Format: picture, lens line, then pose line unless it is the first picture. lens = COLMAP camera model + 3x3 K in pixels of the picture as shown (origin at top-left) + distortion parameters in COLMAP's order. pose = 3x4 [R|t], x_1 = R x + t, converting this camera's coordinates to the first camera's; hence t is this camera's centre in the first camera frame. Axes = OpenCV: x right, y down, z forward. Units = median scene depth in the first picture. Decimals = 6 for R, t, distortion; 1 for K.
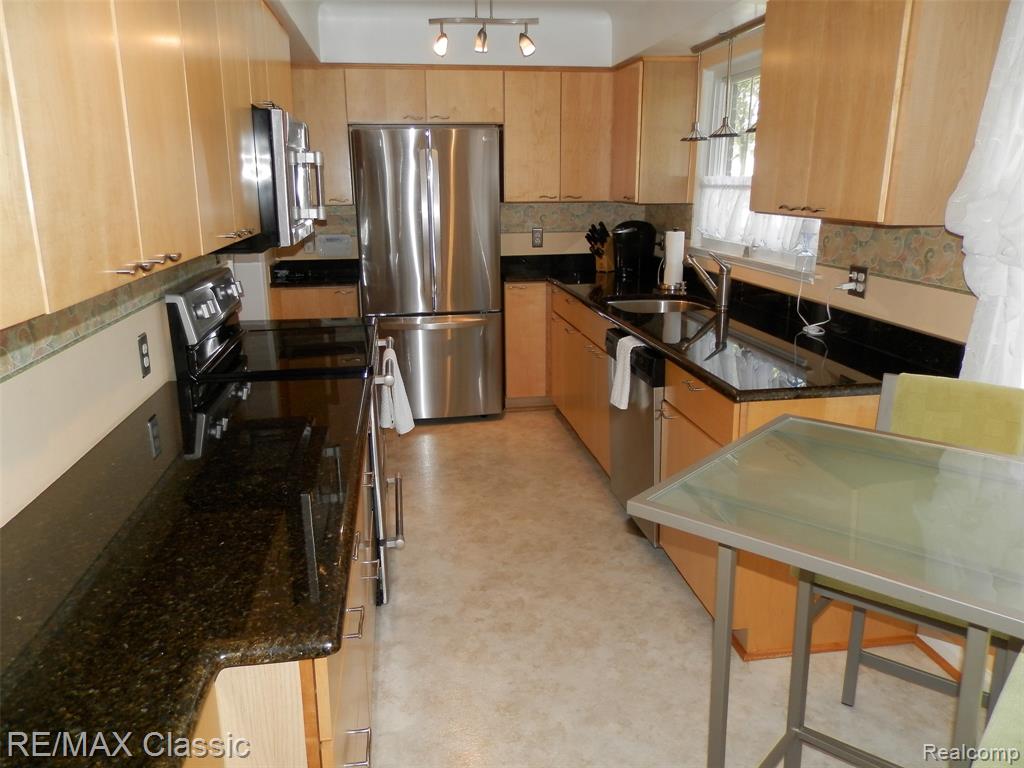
lens RADIAL K [[765.7, 0, 512.5], [0, 765.7, 382.5], [0, 0, 1]] dist [0.009943, -0.014034]
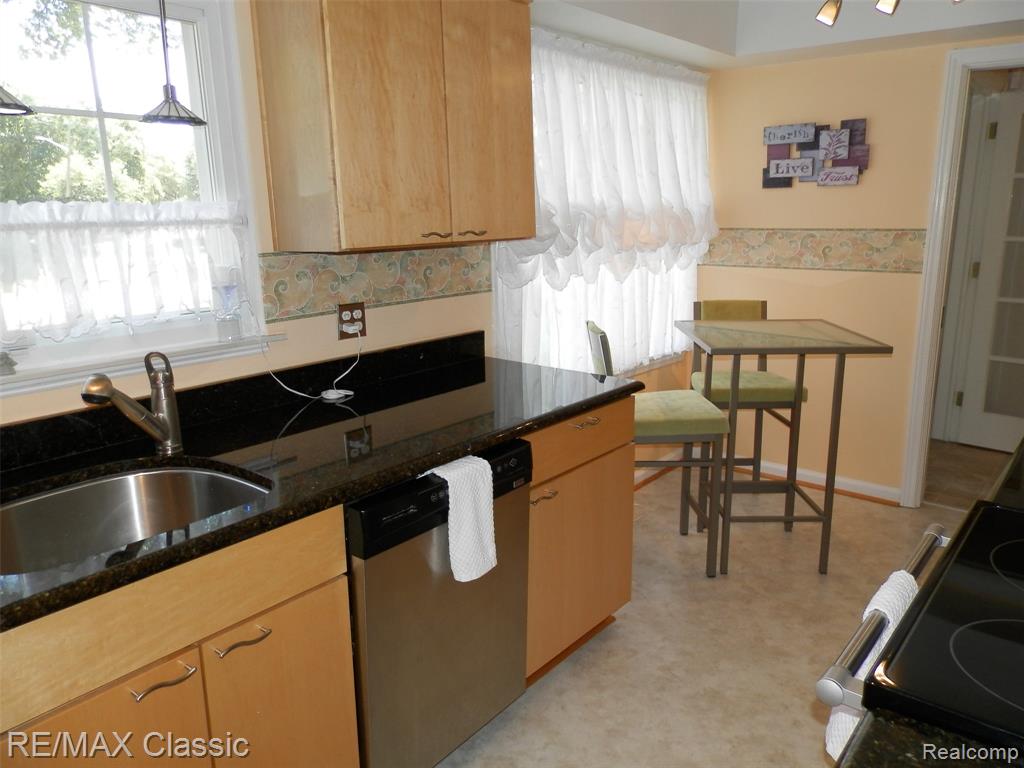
lens RADIAL K [[765.7, 0, 513.1], [0, 765.7, 384.5], [0, 0, 1]] dist [0.009943, -0.014034]
pose [[-0.664708, -0.152802, 0.731310, -0.343519], [0.210054, 0.901152, 0.379213, -0.380210], [-0.716966, 0.405681, -0.566906, 1.473734]]
